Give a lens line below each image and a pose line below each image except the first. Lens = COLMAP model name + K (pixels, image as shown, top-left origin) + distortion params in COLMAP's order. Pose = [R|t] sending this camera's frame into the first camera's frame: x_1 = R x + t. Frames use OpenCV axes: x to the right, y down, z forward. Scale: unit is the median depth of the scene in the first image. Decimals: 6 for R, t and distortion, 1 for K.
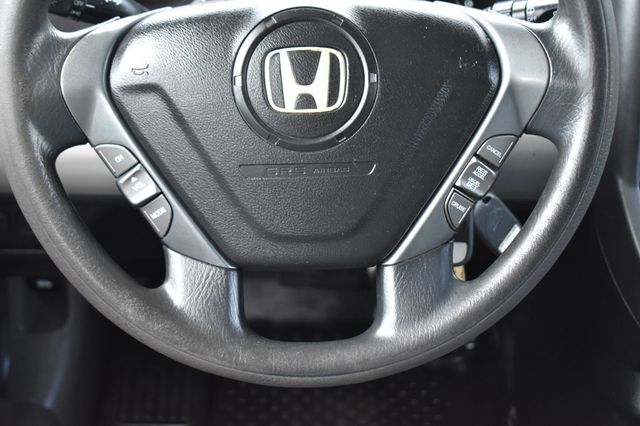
lens RADIAL K [[1163.9, 0, 318.8], [0, 1163.9, 214.4], [0, 0, 1]] dist [-0.047330, 0.000000]
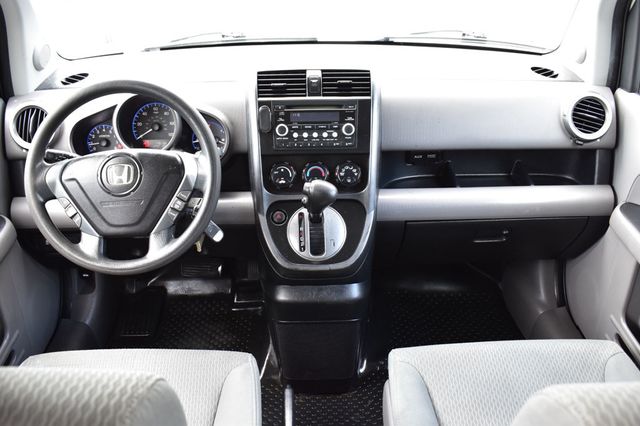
lens RADIAL K [[585.6, 0, 318.8], [0, 585.6, 212.8], [0, 0, 1]] dist [-0.080479, 0.000000]
pose [[0.999371, -0.034630, 0.007593, 0.502469], [0.035372, 0.988399, -0.147706, 0.234805], [-0.002390, 0.147881, 0.989002, -0.538030]]
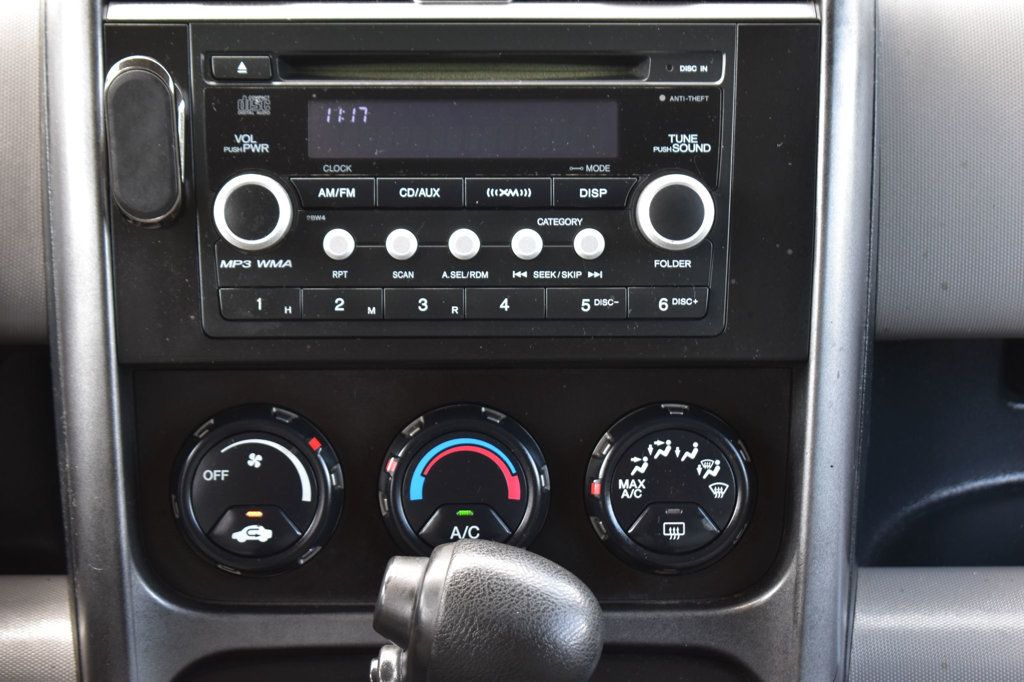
lens RADIAL K [[2299.8, 0, 513.2], [0, 2299.8, 342.6], [0, 0, 1]] dist [0.053606, 0.000000]
pose [[0.999766, -0.021288, 0.003898, 0.531612], [0.021640, 0.980919, -0.193207, -0.003014], [0.000290, 0.193246, 0.981150, 0.115189]]
